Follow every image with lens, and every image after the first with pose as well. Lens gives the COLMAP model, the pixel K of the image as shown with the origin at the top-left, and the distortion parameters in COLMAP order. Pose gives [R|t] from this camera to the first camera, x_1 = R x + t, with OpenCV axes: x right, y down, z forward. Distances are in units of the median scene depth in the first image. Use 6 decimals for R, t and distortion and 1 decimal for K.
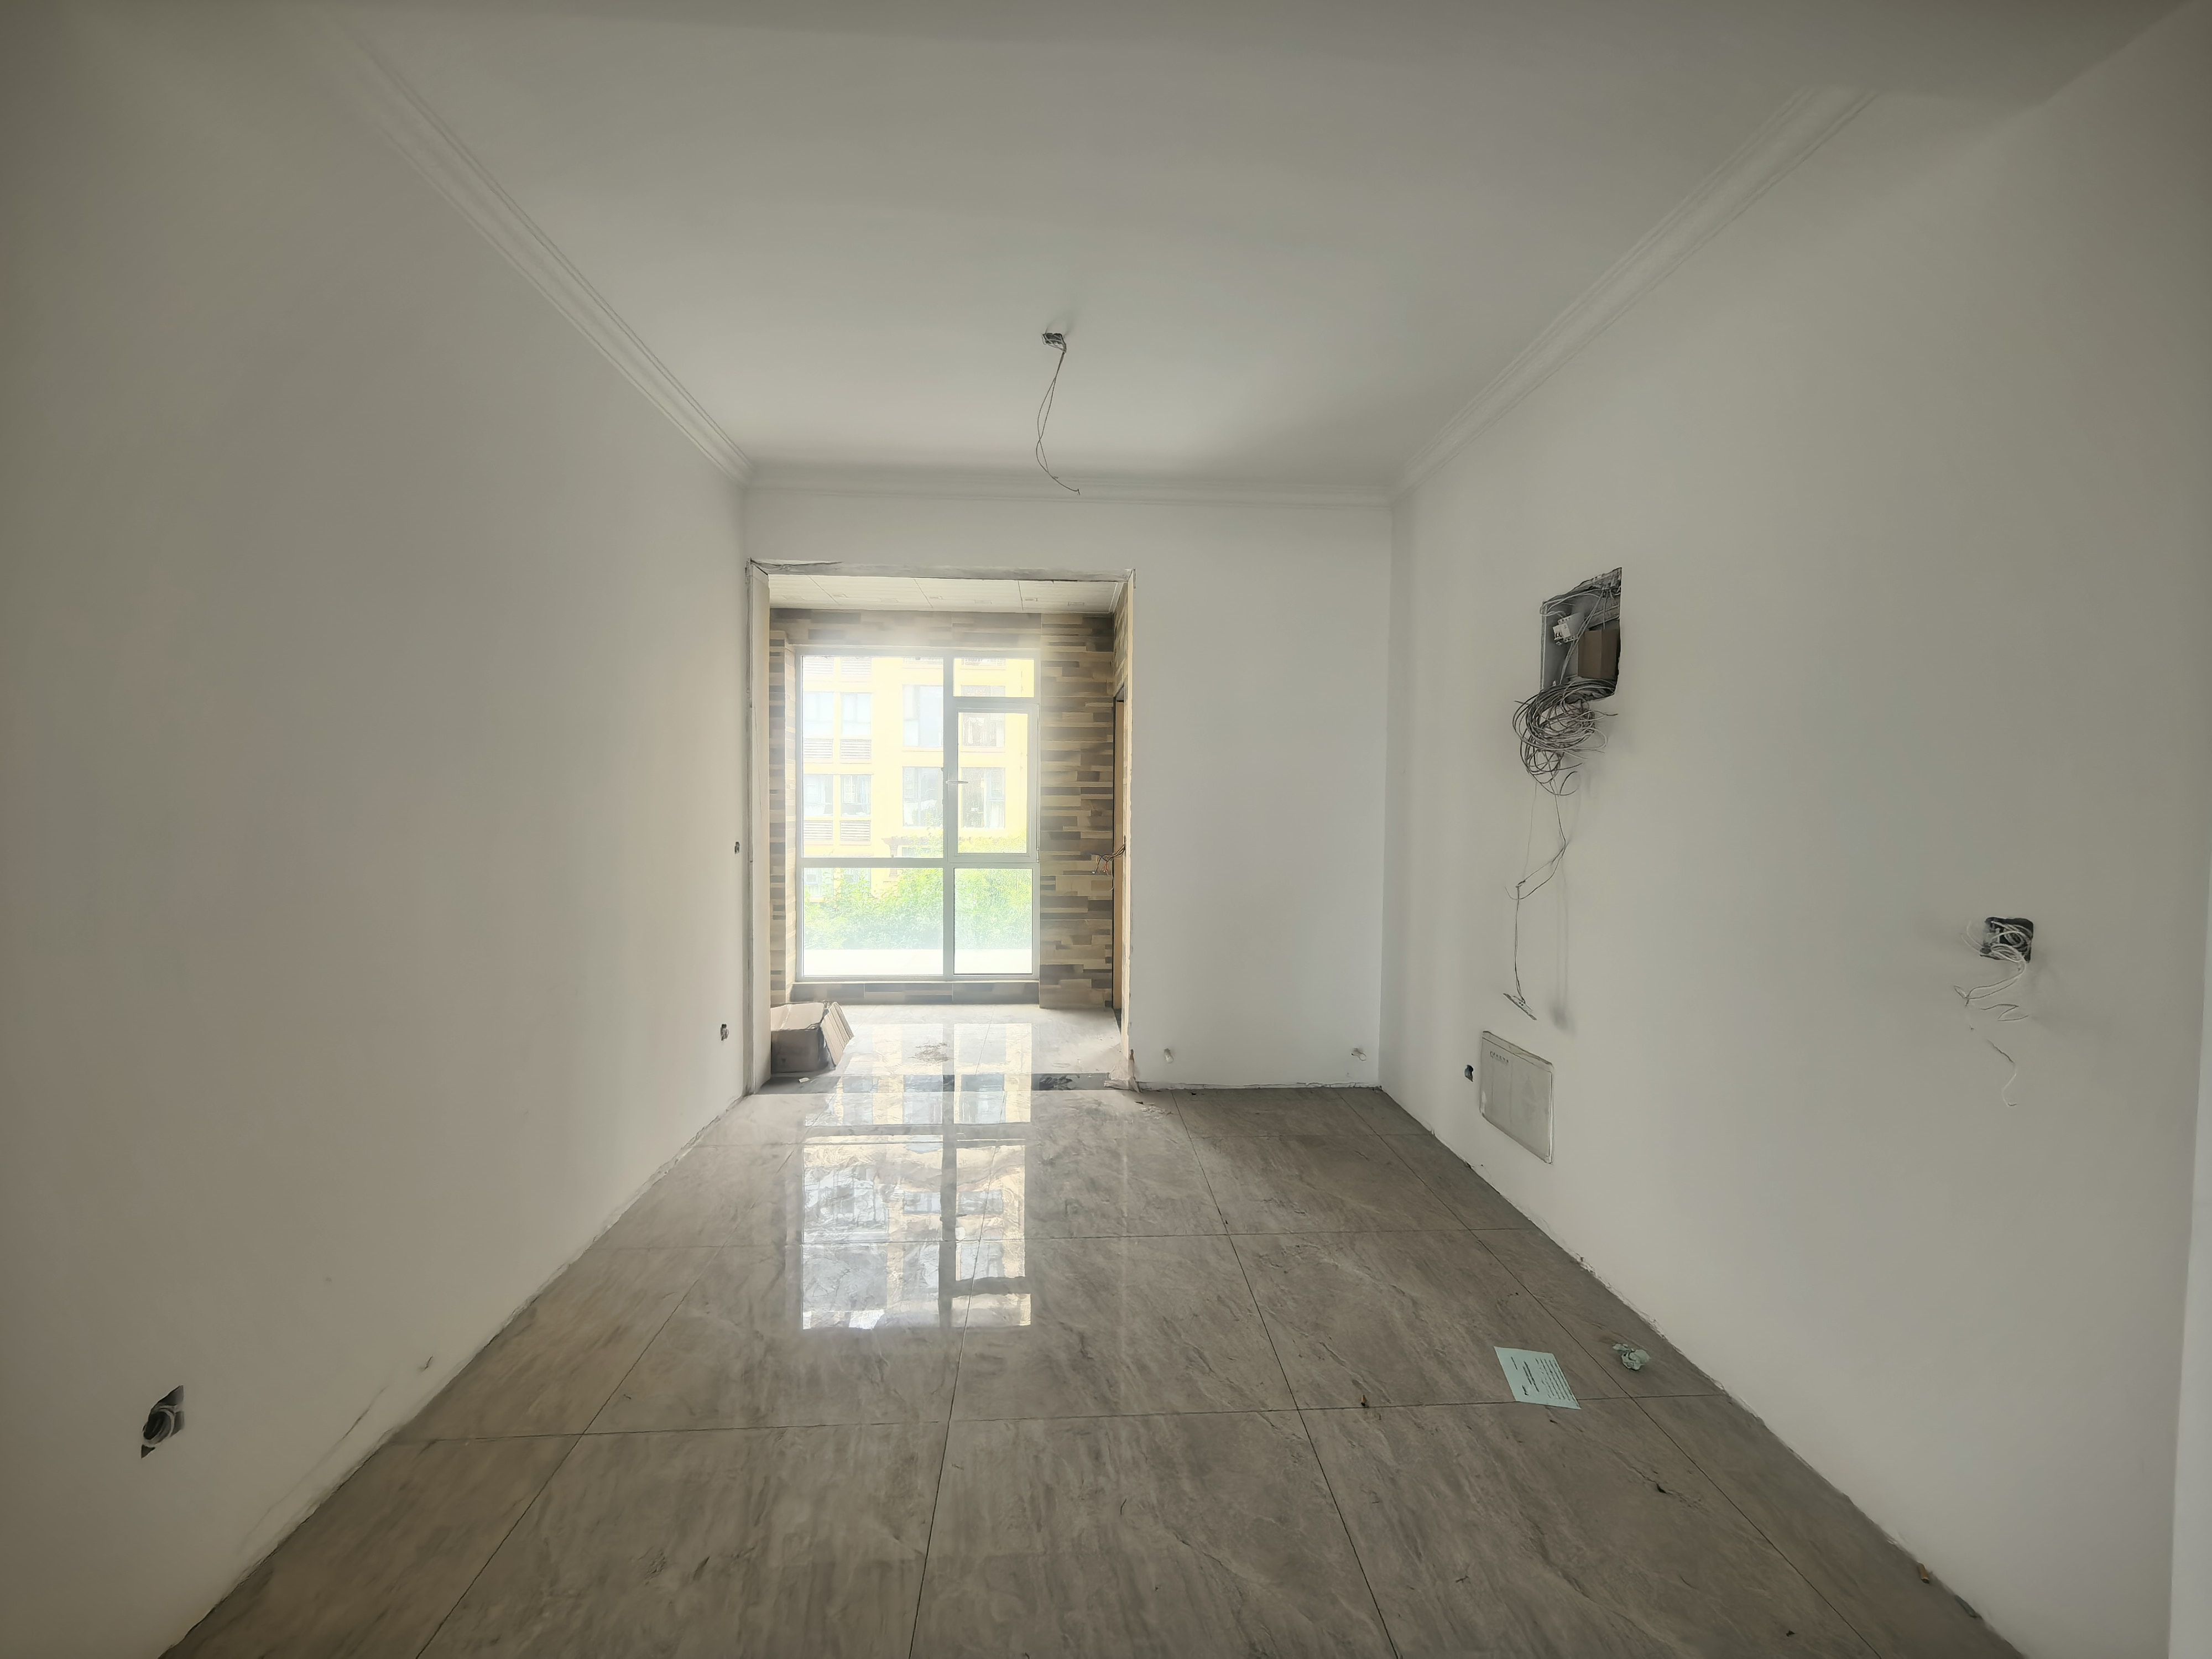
lens RADIAL K [[902.2, 0, 1106.0], [0, 902.2, 829.5], [0, 0, 1]] dist [0.002106, -0.000206]
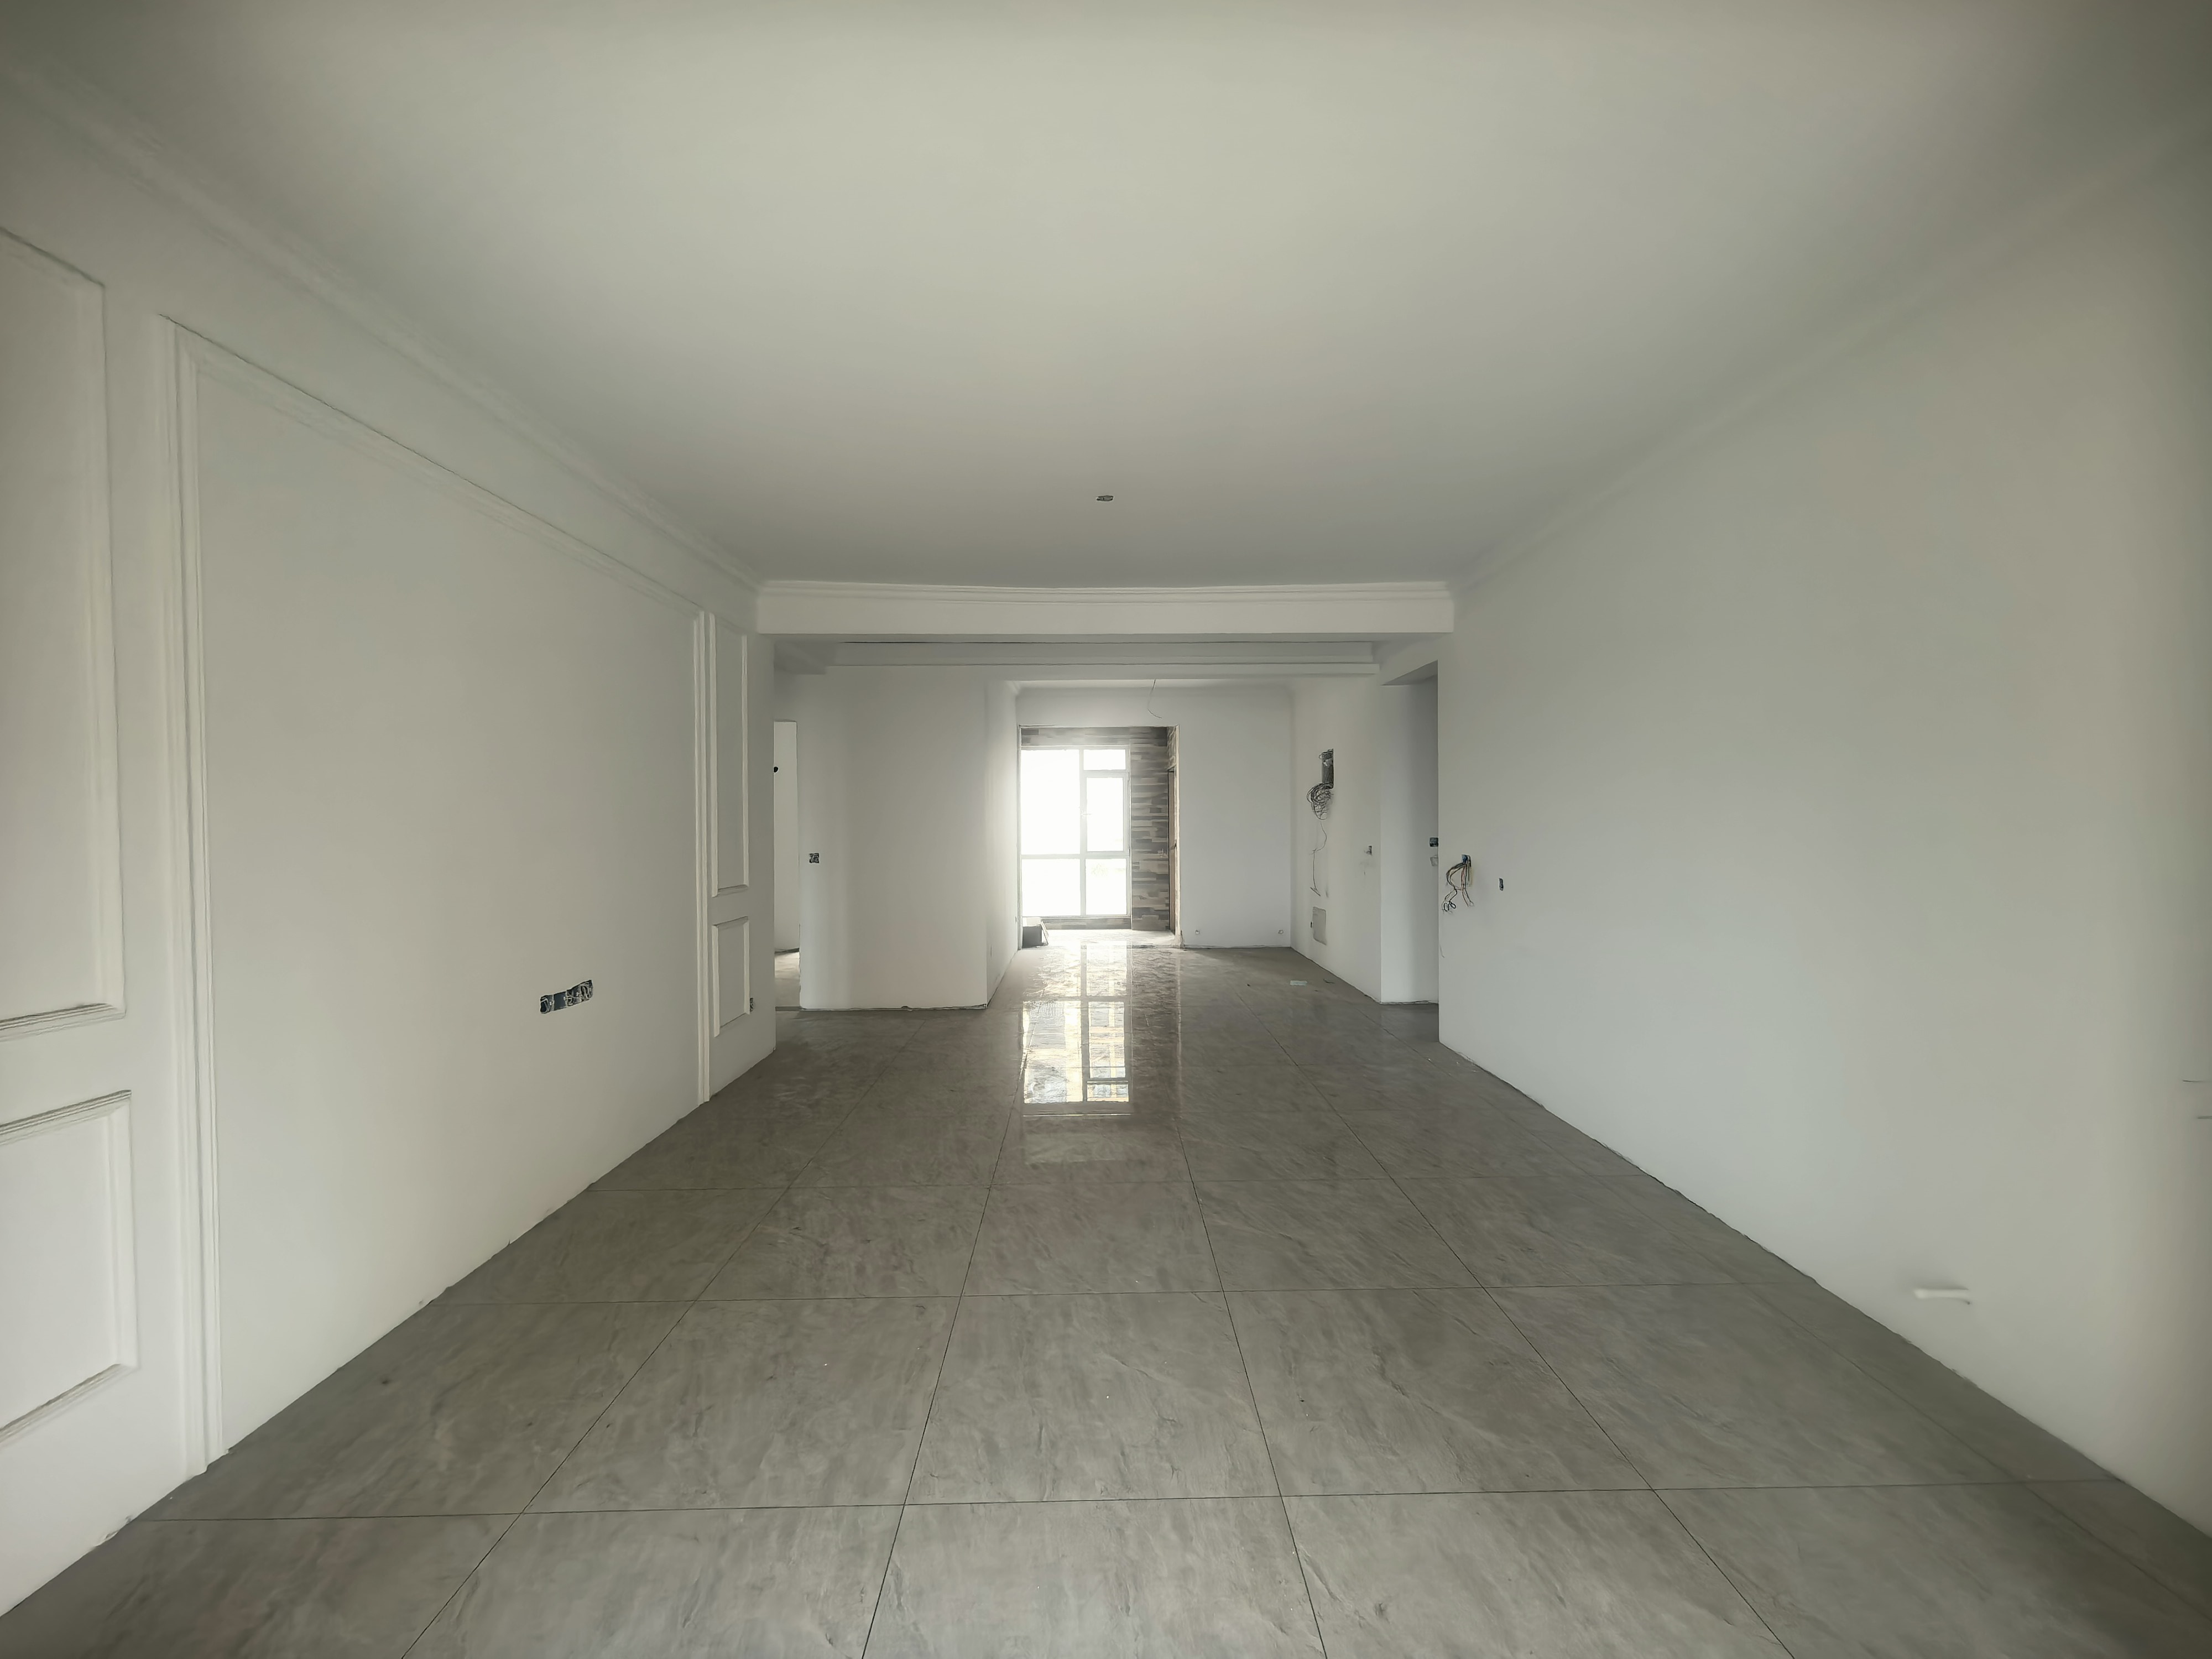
lens RADIAL K [[902.2, 0, 1106.0], [0, 902.2, 829.5], [0, 0, 1]] dist [0.002106, -0.000206]
pose [[0.999217, -0.014702, -0.036744, -0.054187], [0.013952, 0.999691, -0.020589, 0.020479], [0.037035, 0.020060, 0.999113, -0.934652]]
